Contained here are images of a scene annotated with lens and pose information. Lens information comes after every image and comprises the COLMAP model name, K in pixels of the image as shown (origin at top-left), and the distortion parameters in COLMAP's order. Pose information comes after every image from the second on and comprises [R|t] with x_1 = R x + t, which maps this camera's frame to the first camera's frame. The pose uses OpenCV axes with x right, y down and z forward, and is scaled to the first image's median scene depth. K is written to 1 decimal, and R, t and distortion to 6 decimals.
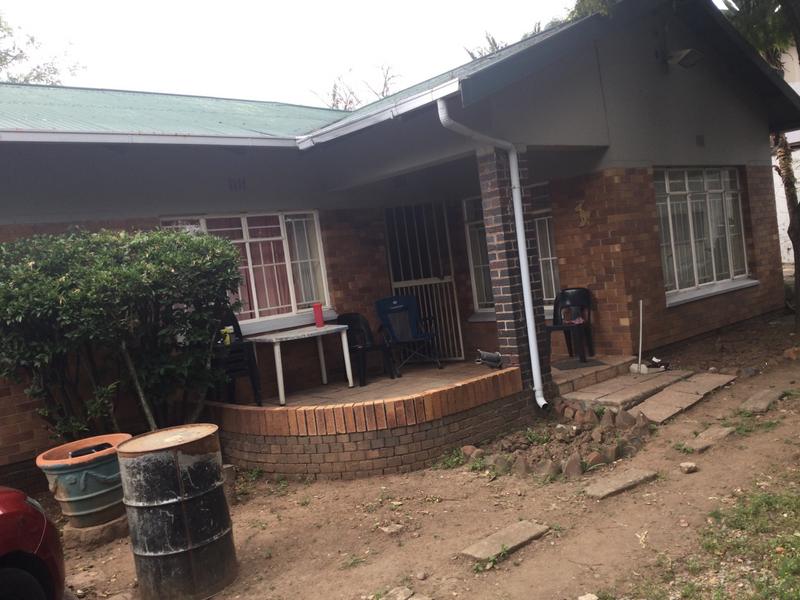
lens RADIAL K [[710.4, 0, 400.0], [0, 710.4, 300.0], [0, 0, 1]] dist [0.121452, -0.191632]
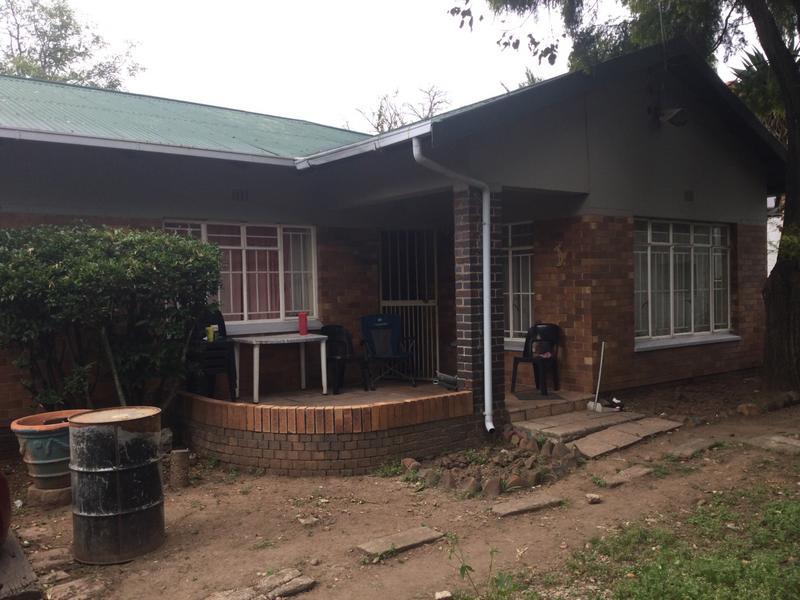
lens RADIAL K [[710.4, 0, 400.0], [0, 710.4, 300.0], [0, 0, 1]] dist [0.121452, -0.191632]
pose [[0.992940, 0.103566, -0.057823, 0.107641], [-0.105079, 0.994180, -0.023757, -0.004959], [0.055026, 0.029665, 0.998044, -0.070872]]
